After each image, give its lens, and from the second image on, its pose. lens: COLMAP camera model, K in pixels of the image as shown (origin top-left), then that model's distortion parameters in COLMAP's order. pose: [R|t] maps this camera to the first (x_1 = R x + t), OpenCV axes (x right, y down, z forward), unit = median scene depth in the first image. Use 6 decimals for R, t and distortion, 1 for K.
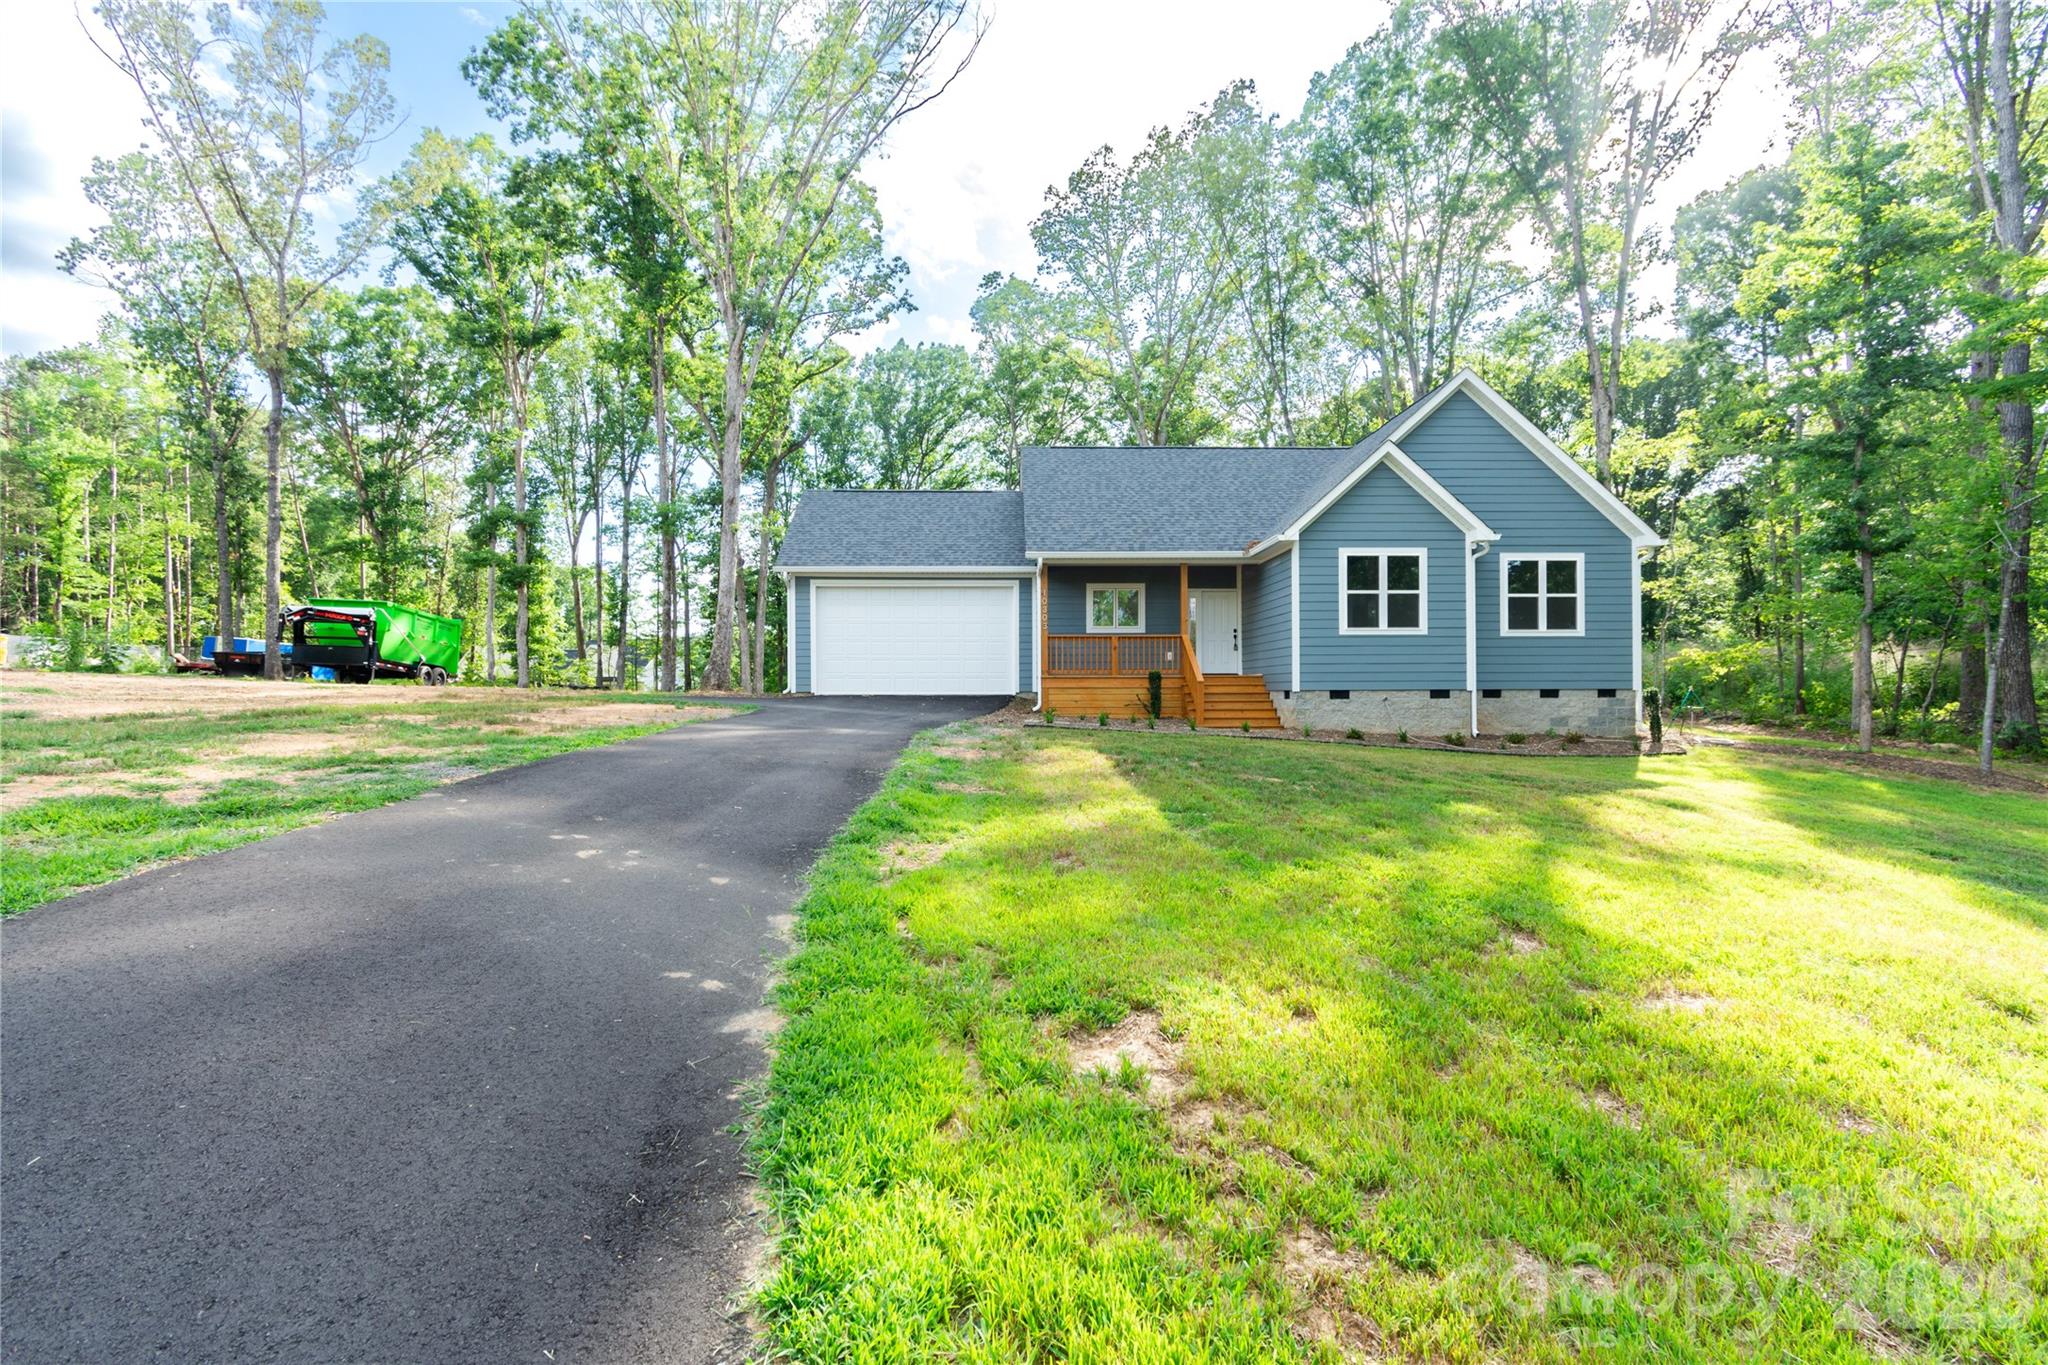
lens RADIAL K [[890.6, 0, 992.7], [0, 890.6, 693.0], [0, 0, 1]] dist [0.012599, -0.008561]
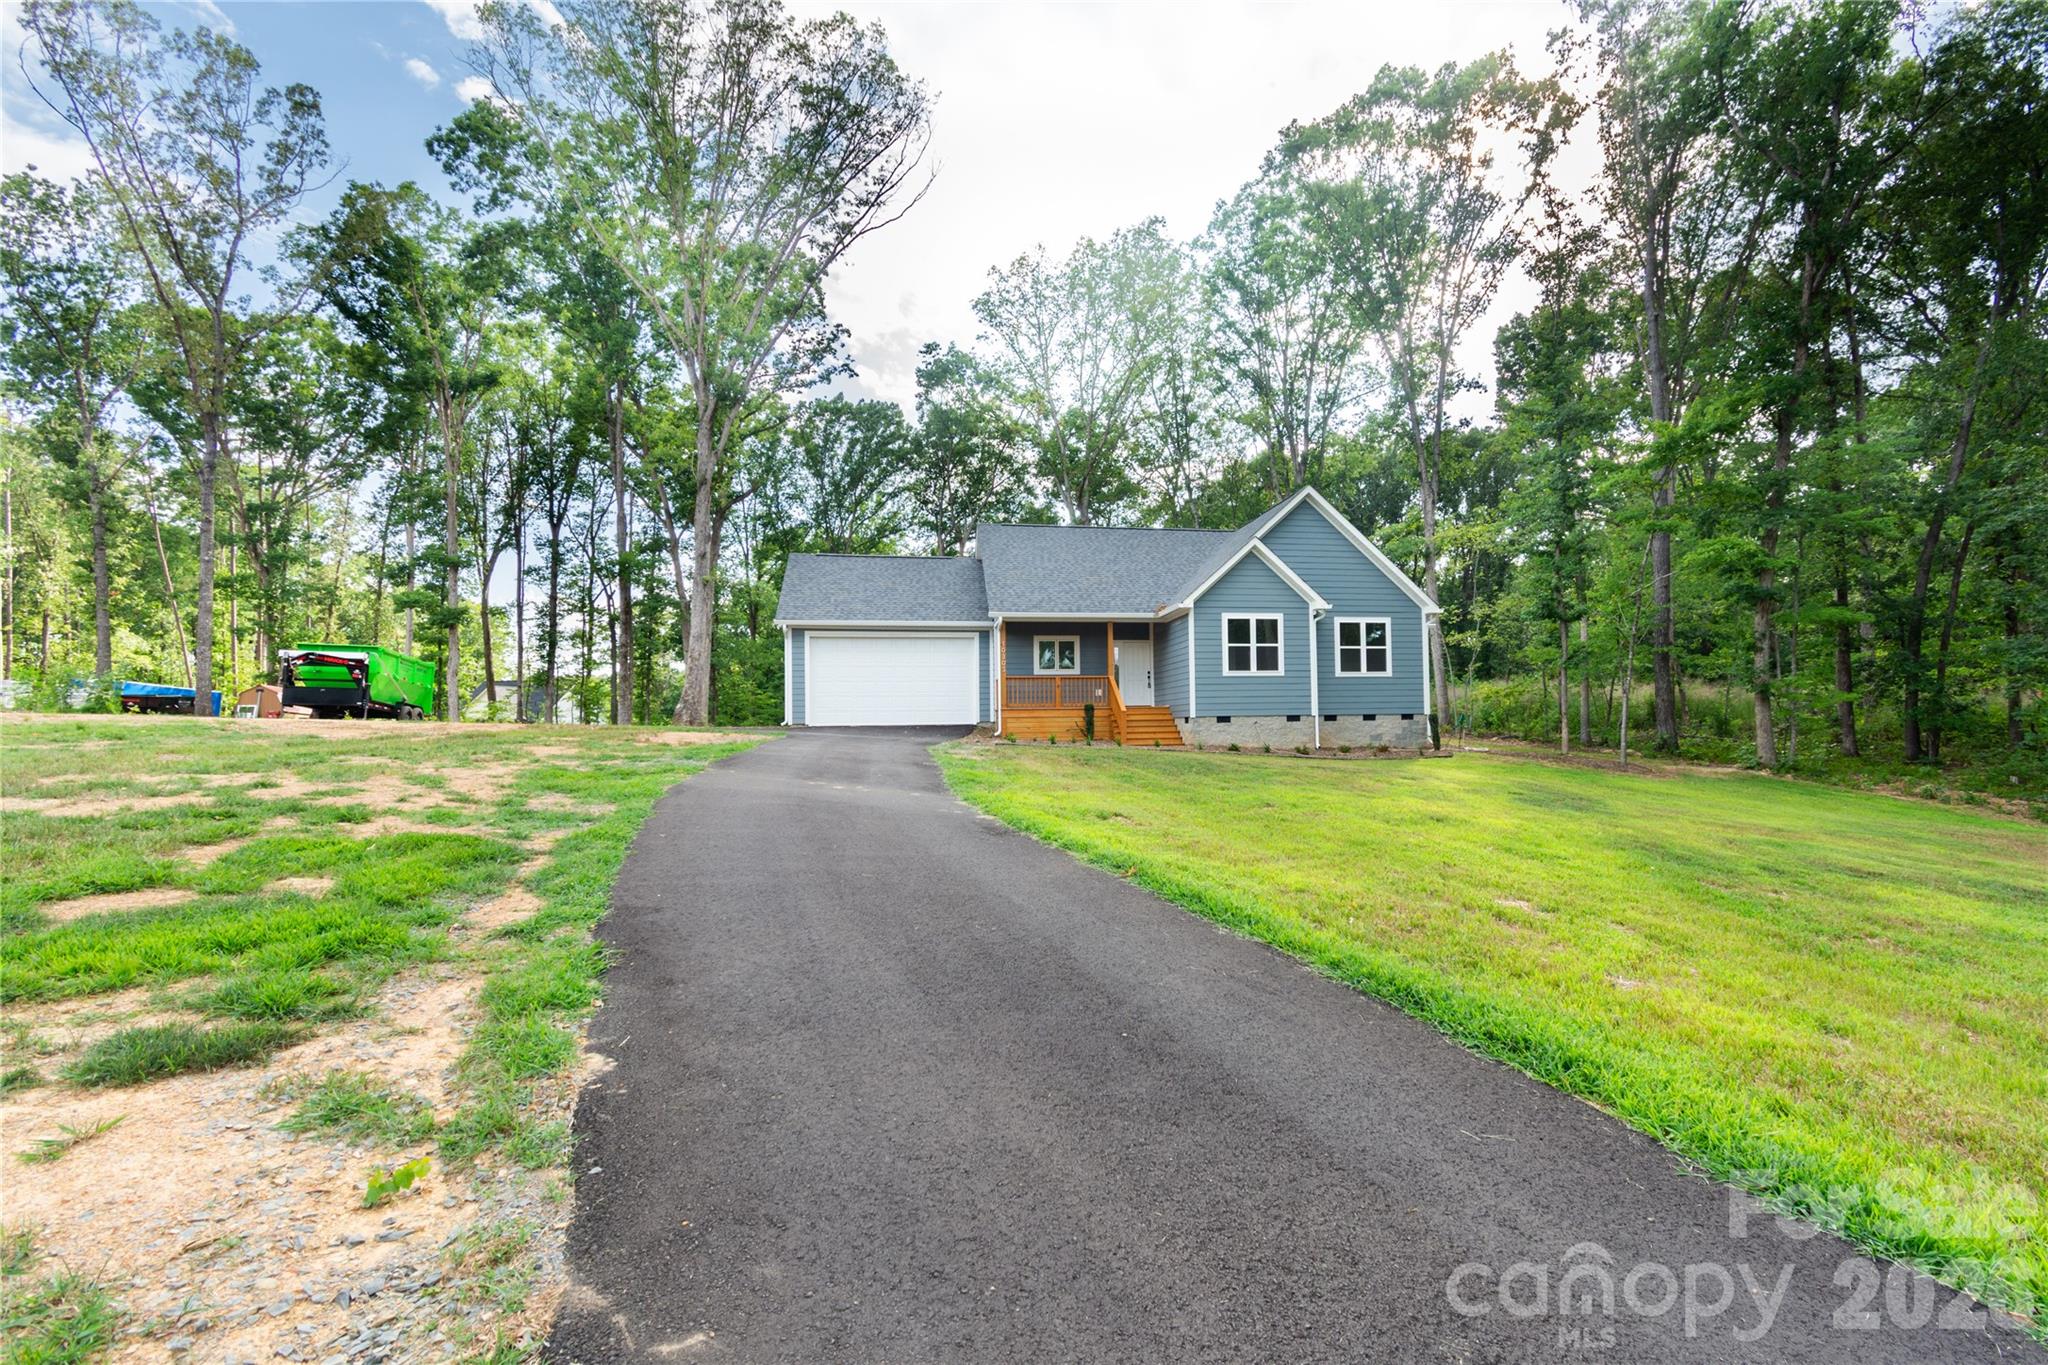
lens RADIAL K [[917.8, 0, 970.0], [0, 917.8, 743.7], [0, 0, 1]] dist [0.000700, 0.000051]
pose [[0.997451, -0.009708, 0.070689, -0.076342], [0.008811, 0.999877, 0.012991, 0.013030], [-0.070806, -0.012335, 0.997414, -0.288970]]
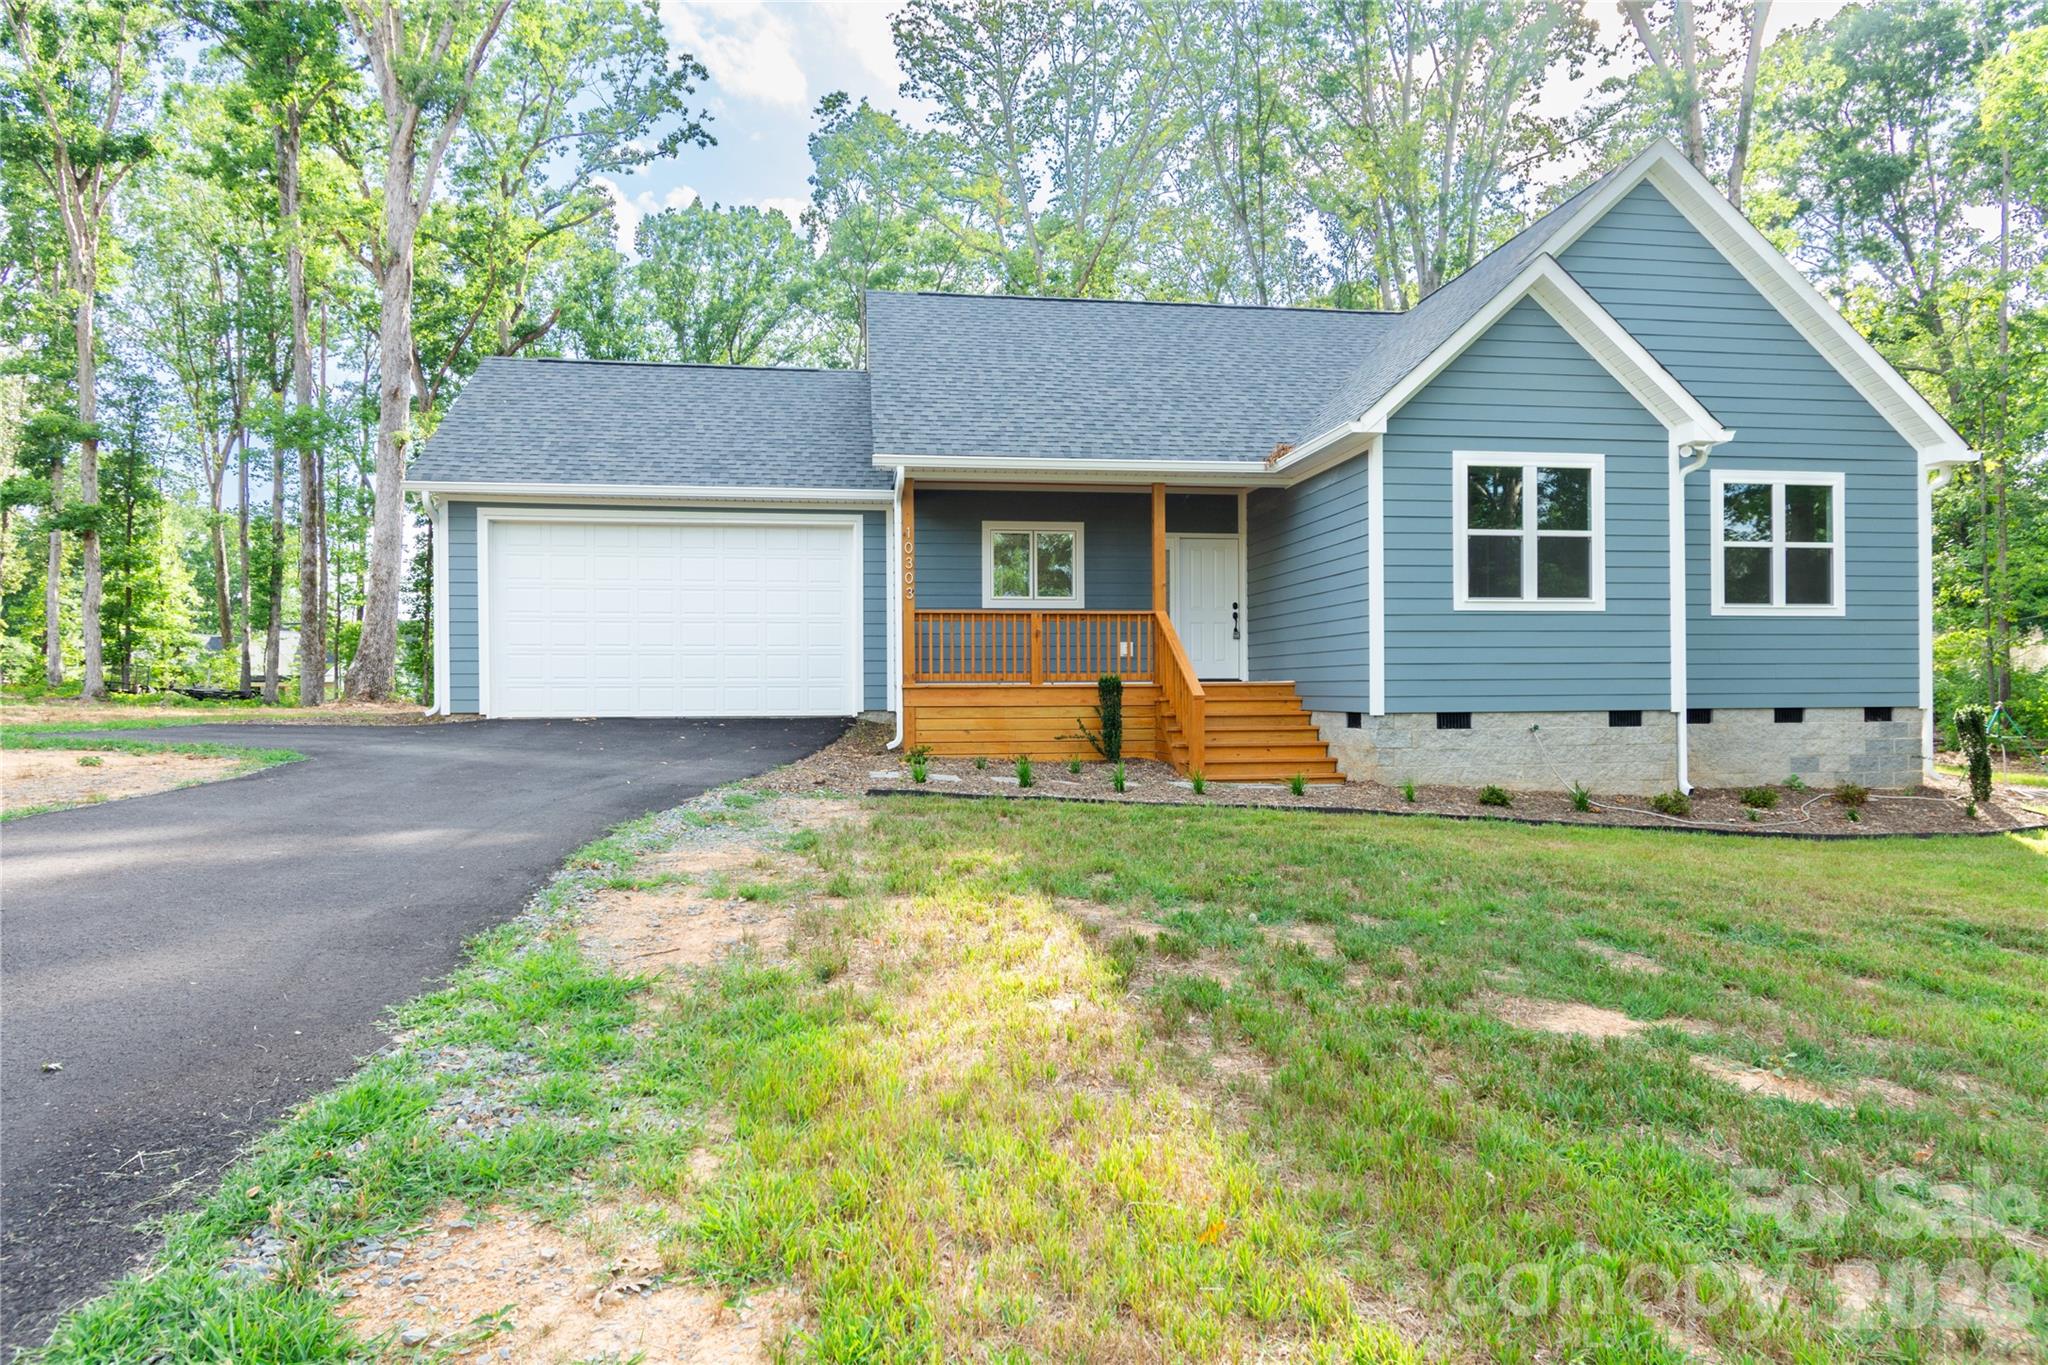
lens RADIAL K [[1105.5, 0, 1053.9], [0, 1105.5, 673.1], [0, 0, 1]] dist [0.030381, 0.000129]
pose [[0.982428, -0.002316, 0.186626, 0.016943], [0.005704, 0.999829, -0.017617, -0.012412], [-0.186553, 0.018372, 0.982273, 0.283776]]
